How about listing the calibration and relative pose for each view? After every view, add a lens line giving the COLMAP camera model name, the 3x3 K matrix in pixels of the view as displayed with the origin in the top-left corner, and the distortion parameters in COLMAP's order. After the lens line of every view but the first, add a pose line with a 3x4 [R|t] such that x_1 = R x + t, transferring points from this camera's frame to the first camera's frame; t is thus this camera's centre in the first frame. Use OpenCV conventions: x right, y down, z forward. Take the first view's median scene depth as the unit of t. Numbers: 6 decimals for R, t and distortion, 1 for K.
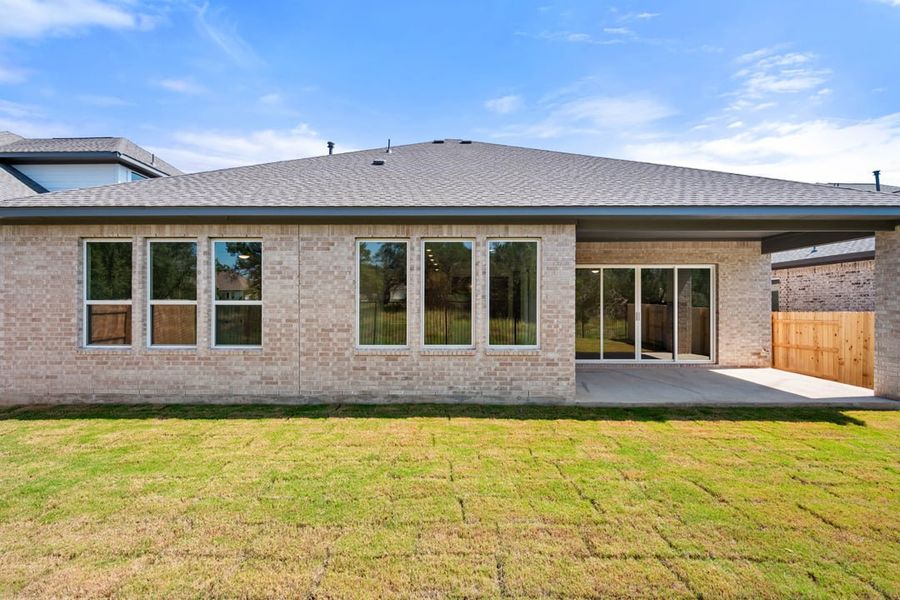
lens RADIAL K [[409.7, 0, 448.0], [0, 409.7, 303.7], [0, 0, 1]] dist [-0.001370, -0.001183]
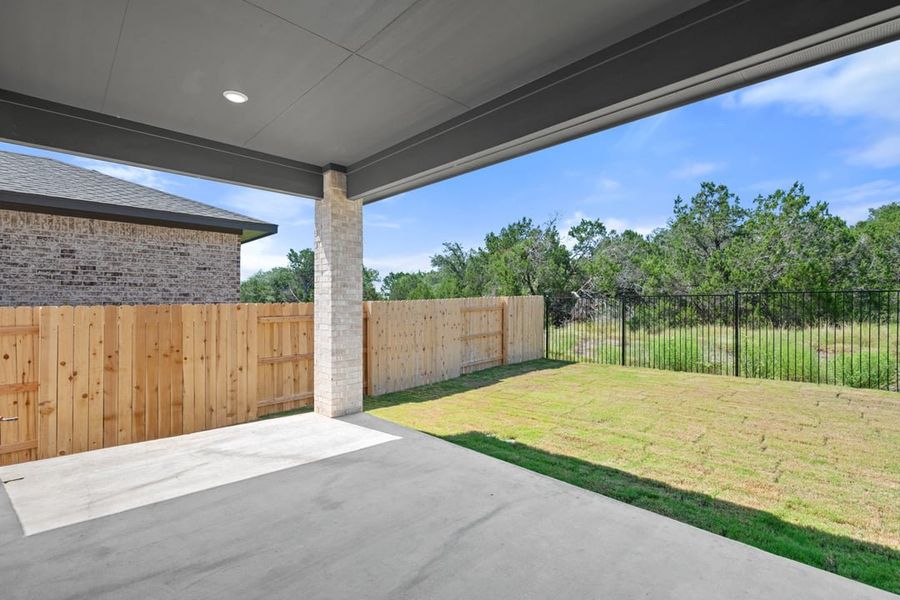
lens RADIAL K [[409.7, 0, 448.0], [0, 409.7, 303.7], [0, 0, 1]] dist [-0.001370, -0.001183]
pose [[-0.701858, 0.000018, 0.712317, 0.623346], [-0.003634, 0.999987, -0.003605, 0.038996], [-0.712308, -0.005119, -0.701848, 2.225076]]
